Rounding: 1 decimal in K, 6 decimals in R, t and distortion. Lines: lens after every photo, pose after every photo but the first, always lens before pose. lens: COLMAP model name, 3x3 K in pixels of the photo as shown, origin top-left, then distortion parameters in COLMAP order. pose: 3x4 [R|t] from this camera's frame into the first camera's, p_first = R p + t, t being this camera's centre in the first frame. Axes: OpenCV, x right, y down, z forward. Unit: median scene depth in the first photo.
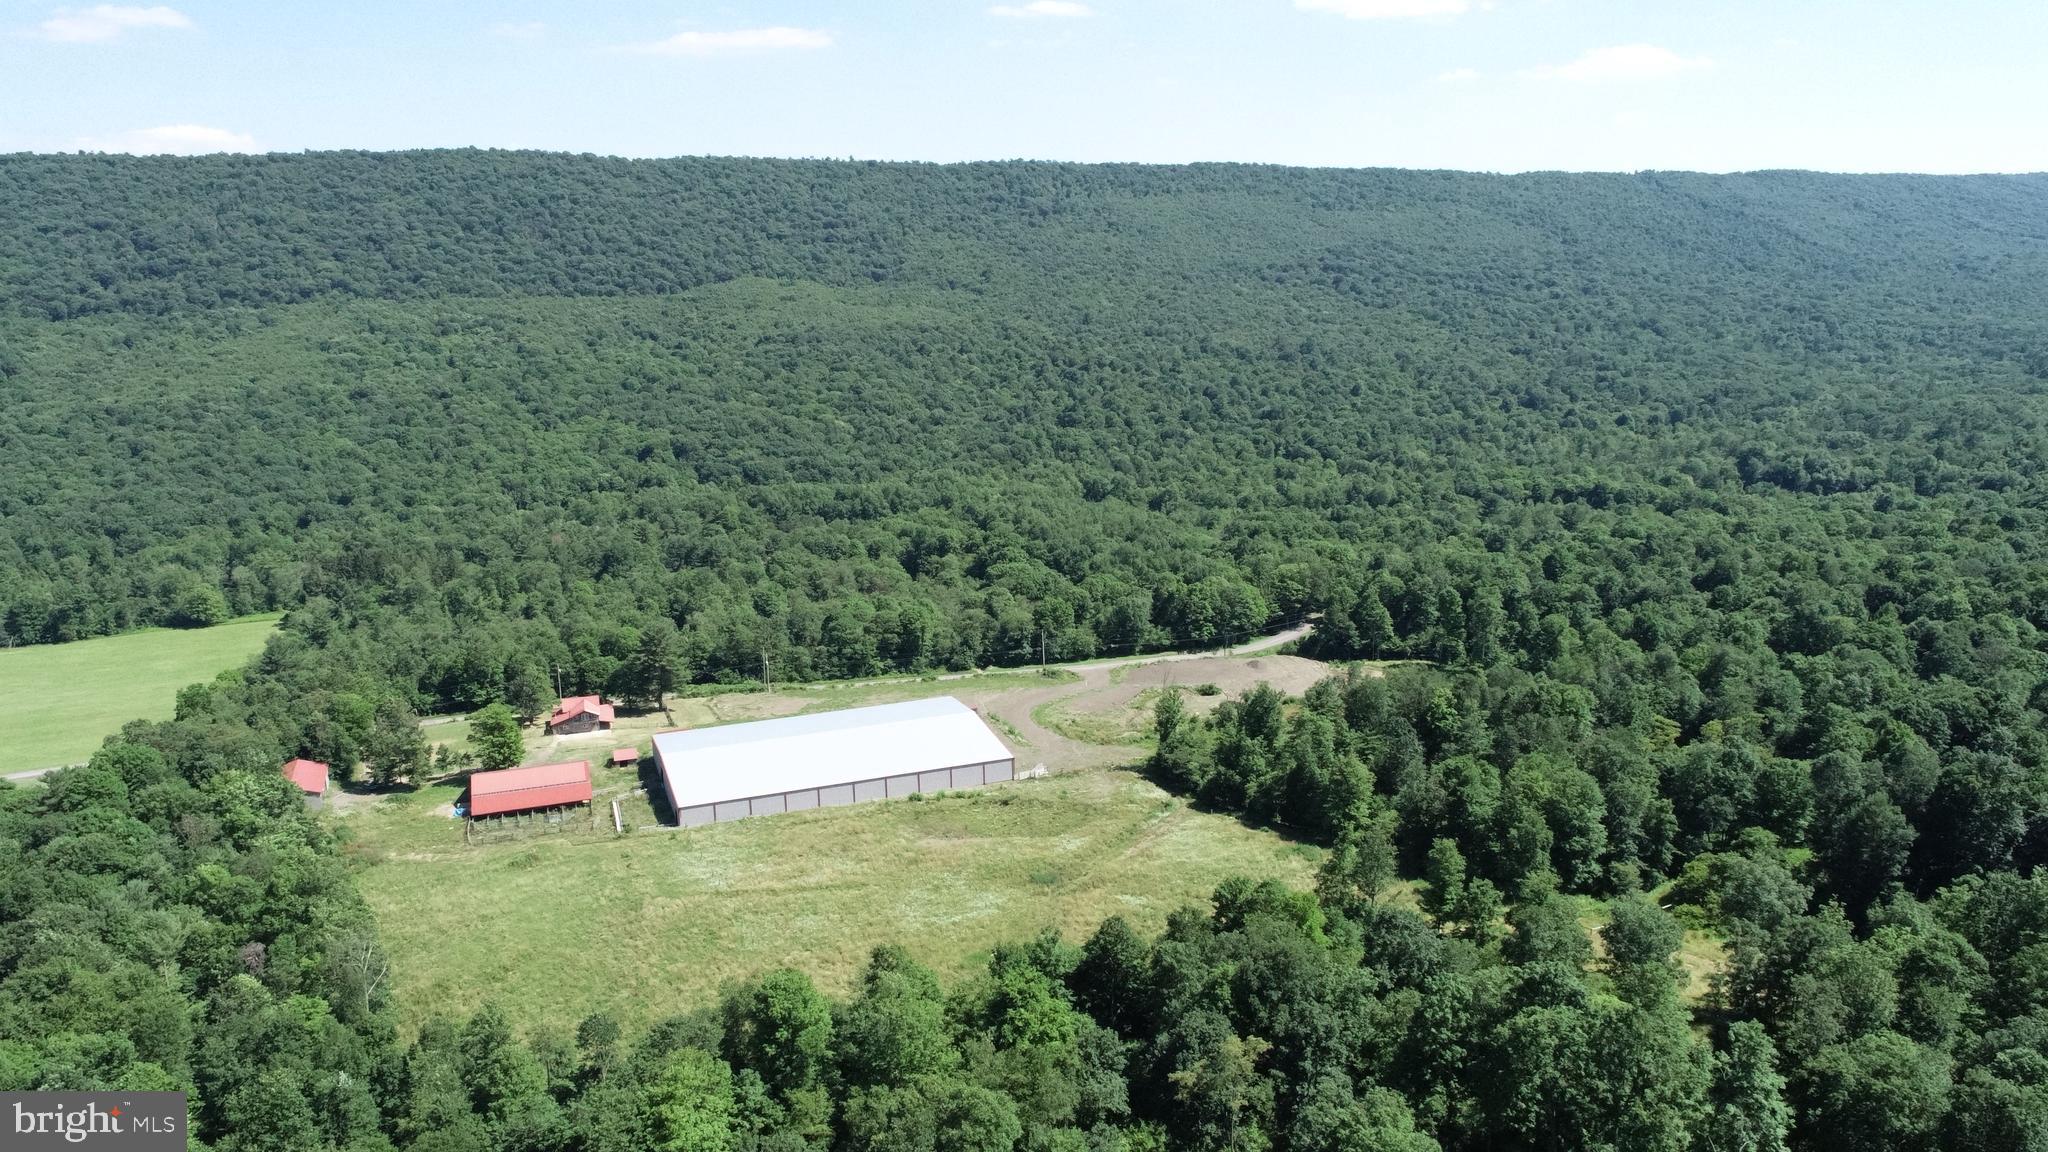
lens RADIAL K [[1368.8, 0, 1023.1], [0, 1368.8, 581.3], [0, 0, 1]] dist [-0.013706, 0.003835]
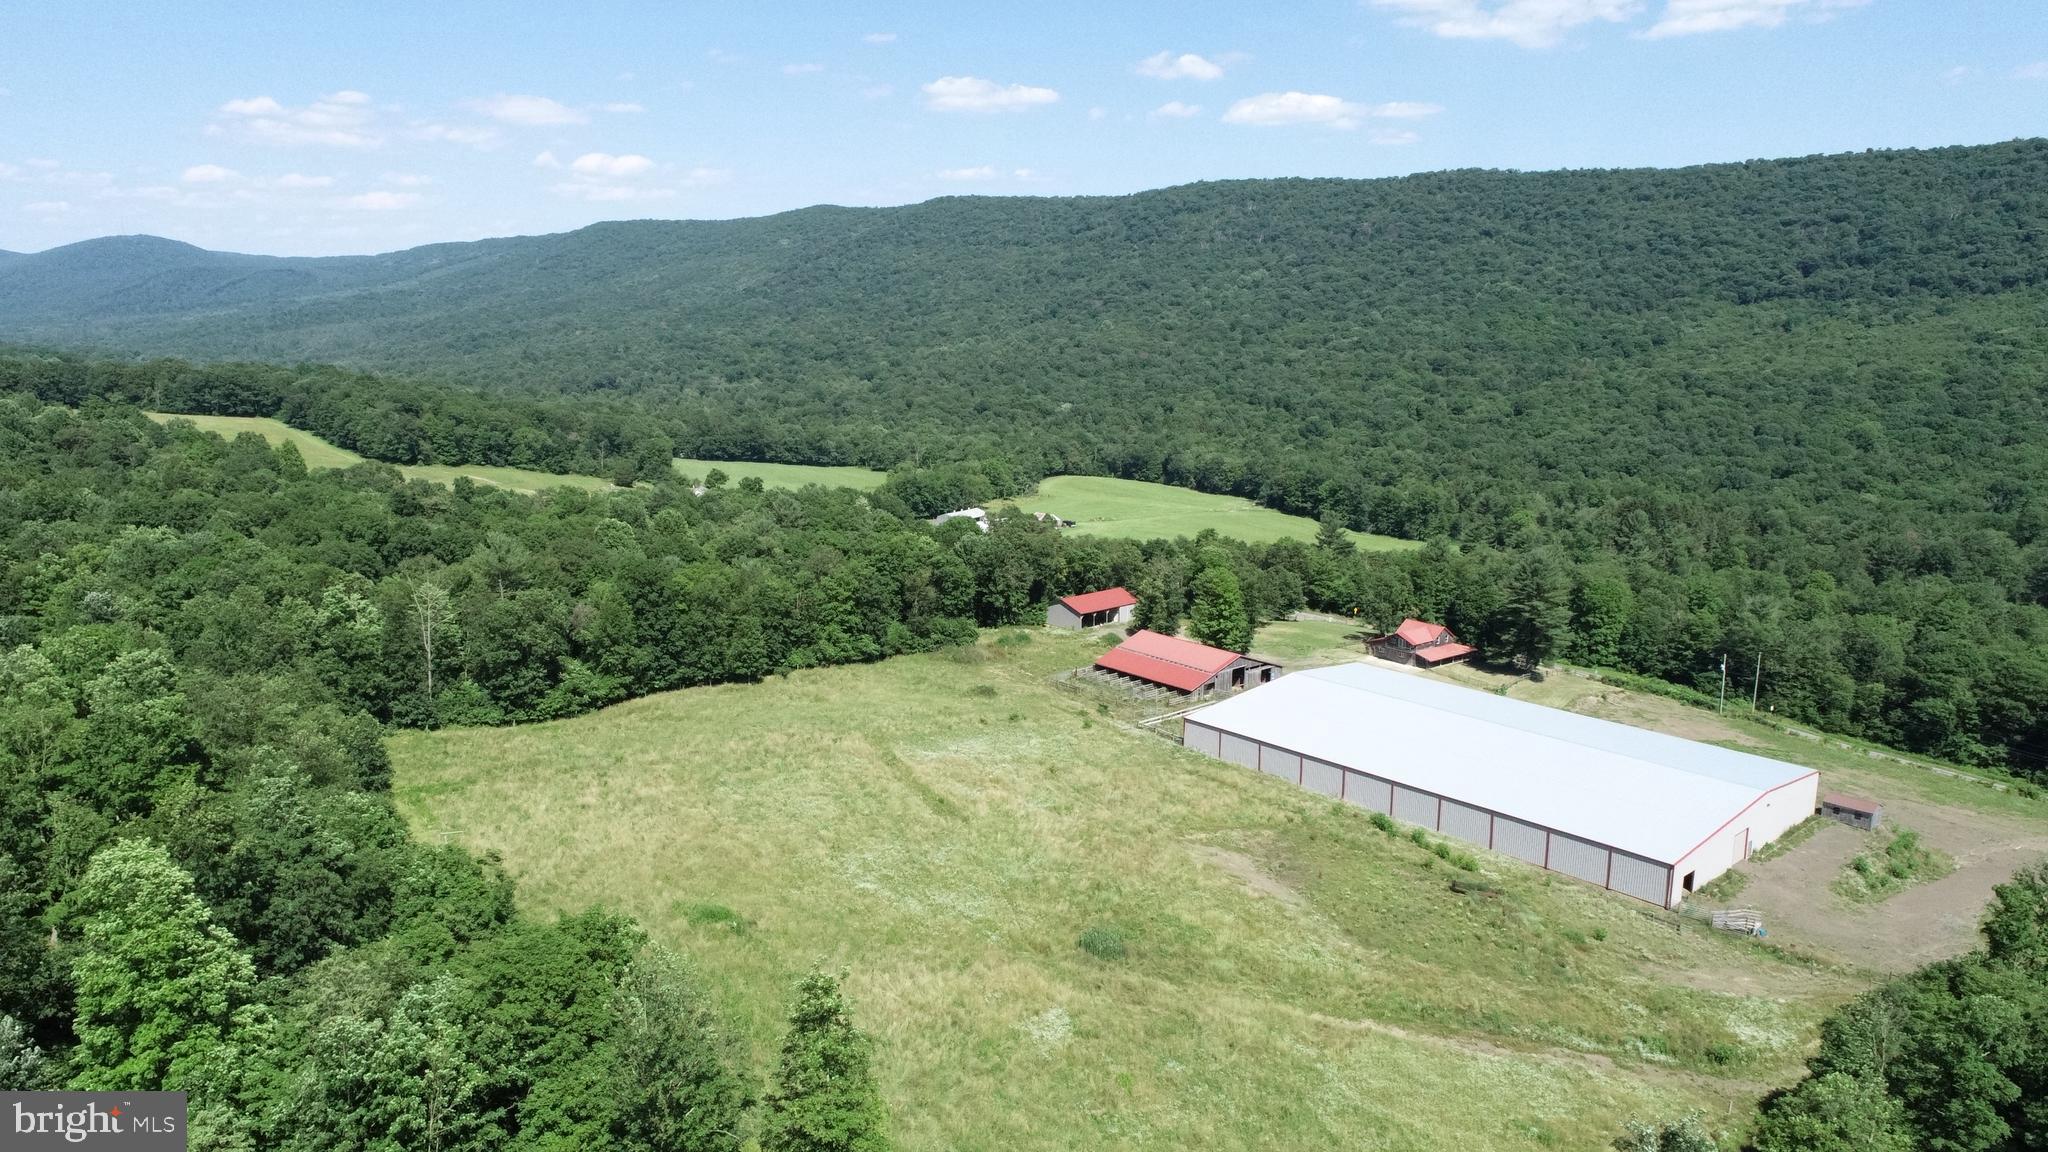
lens RADIAL K [[1379.3, 0, 1028.6], [0, 1379.3, 579.8], [0, 0, 1]] dist [-0.015888, 0.006510]
pose [[0.344941, 0.197676, -0.917573, 0.083635], [-0.228629, 0.965823, 0.122123, 0.004783], [0.910354, 0.167659, 0.378347, 0.135892]]
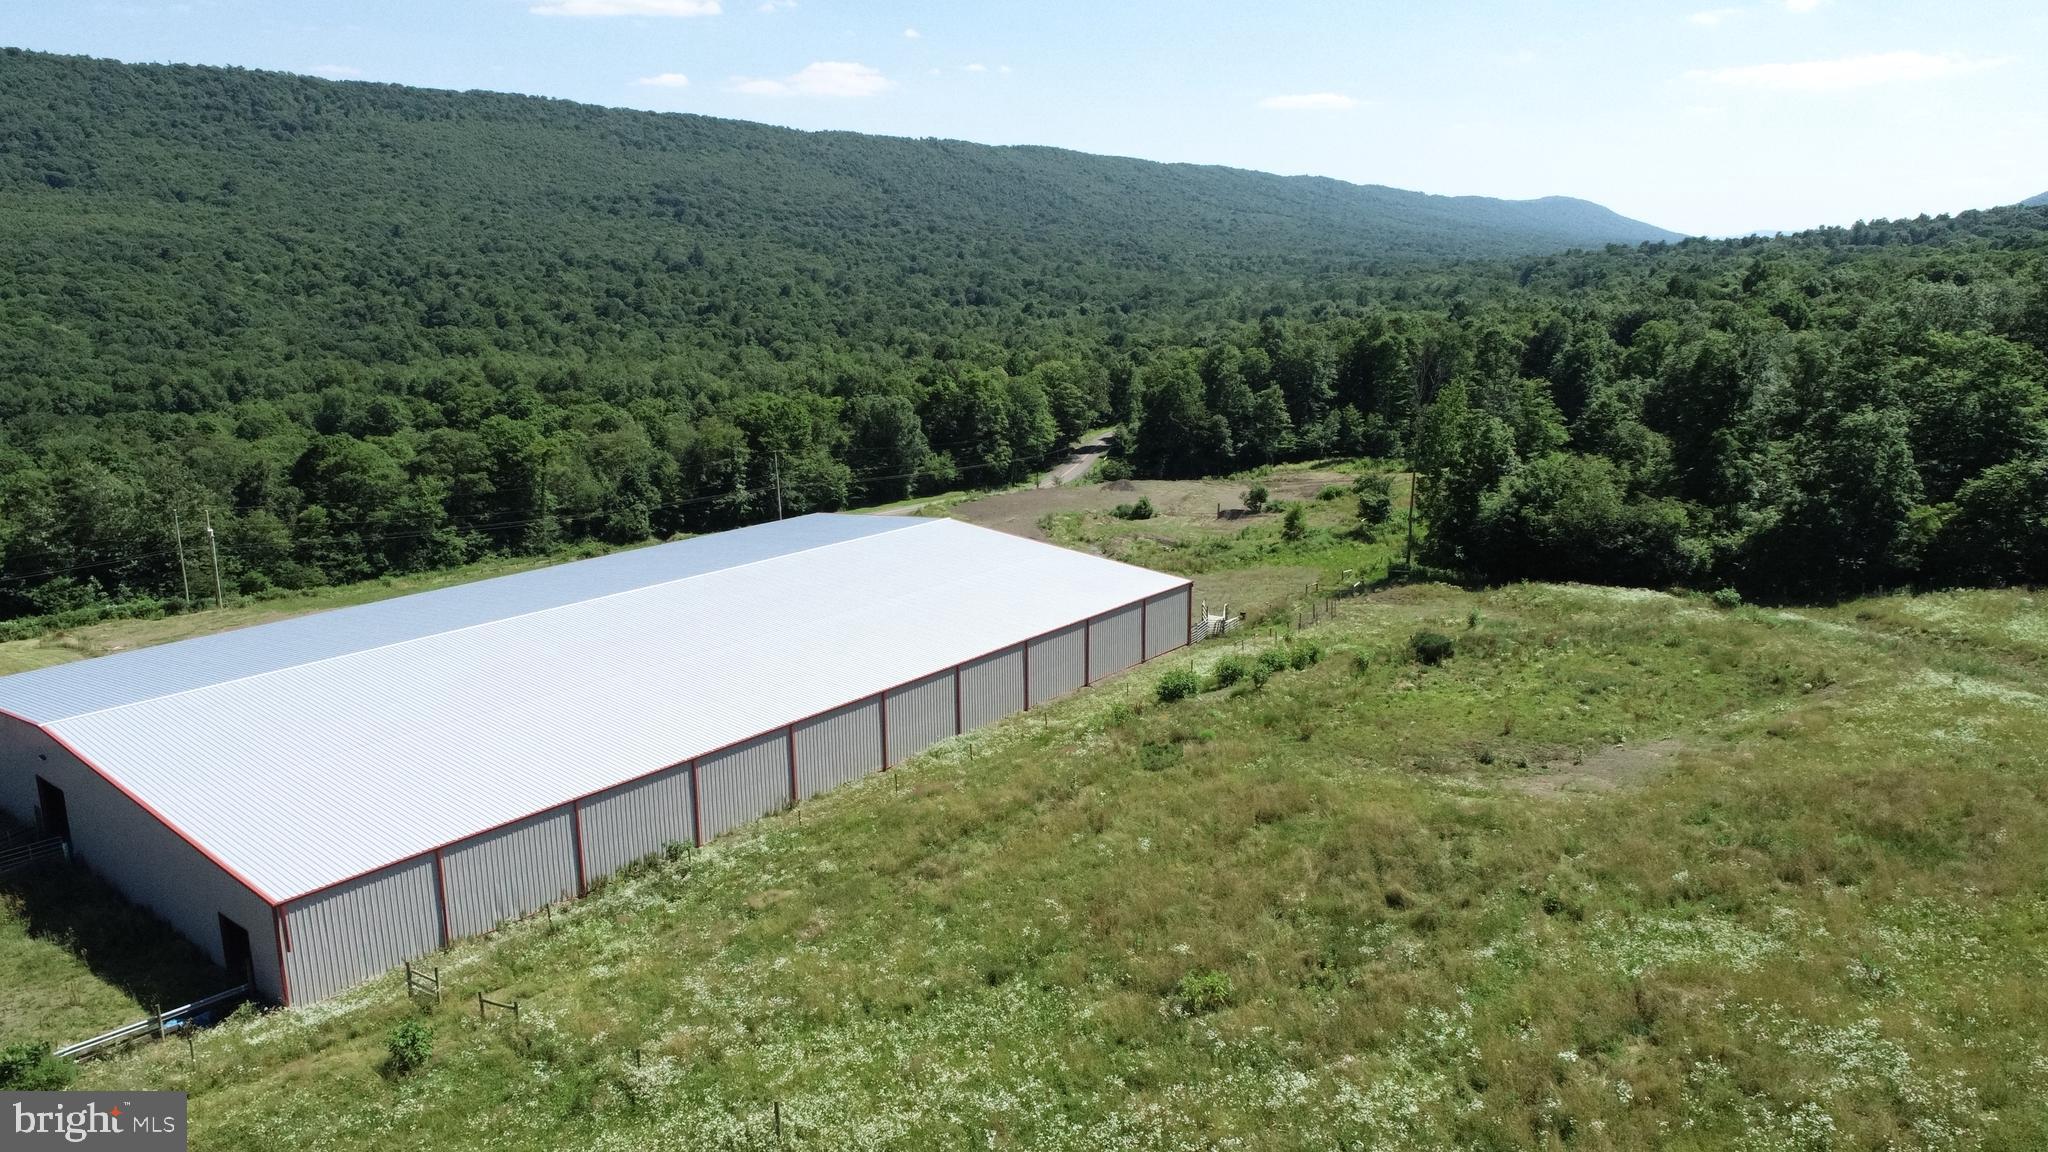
lens RADIAL K [[1380.2, 0, 1003.6], [0, 1380.2, 566.5], [0, 0, 1]] dist [-0.002757, 0.003499]
pose [[0.867417, -0.103615, 0.486674, -0.054735], [0.113941, 0.993452, 0.008430, 0.027387], [-0.484361, 0.048139, 0.873543, 0.164596]]
